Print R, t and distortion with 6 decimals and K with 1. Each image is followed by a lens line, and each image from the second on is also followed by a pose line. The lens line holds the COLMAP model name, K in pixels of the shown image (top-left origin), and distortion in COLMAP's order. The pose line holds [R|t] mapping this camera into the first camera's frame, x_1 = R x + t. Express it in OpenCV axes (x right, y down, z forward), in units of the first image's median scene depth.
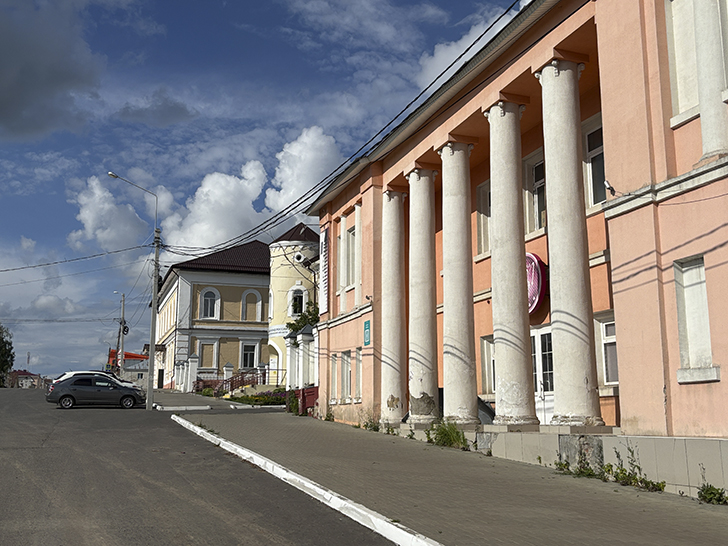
lens RADIAL K [[767.9, 0, 364.0], [0, 767.9, 273.0], [0, 0, 1]] dist [0.012225, -0.011026]
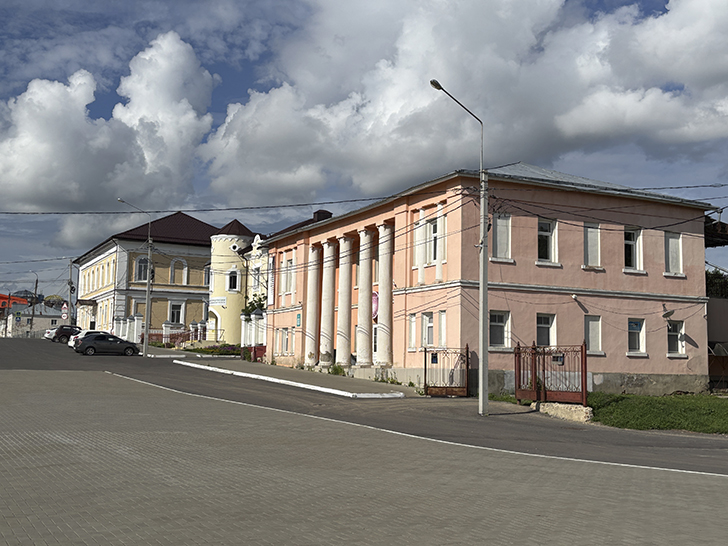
lens RADIAL K [[887.3, 0, 364.0], [0, 887.3, 273.0], [0, 0, 1]] dist [0.002194, -0.031448]
pose [[0.991414, 0.032162, 0.126743, -0.119898], [-0.041558, 0.996524, 0.072202, -0.209090], [-0.123980, -0.076849, 0.989304, -1.231392]]
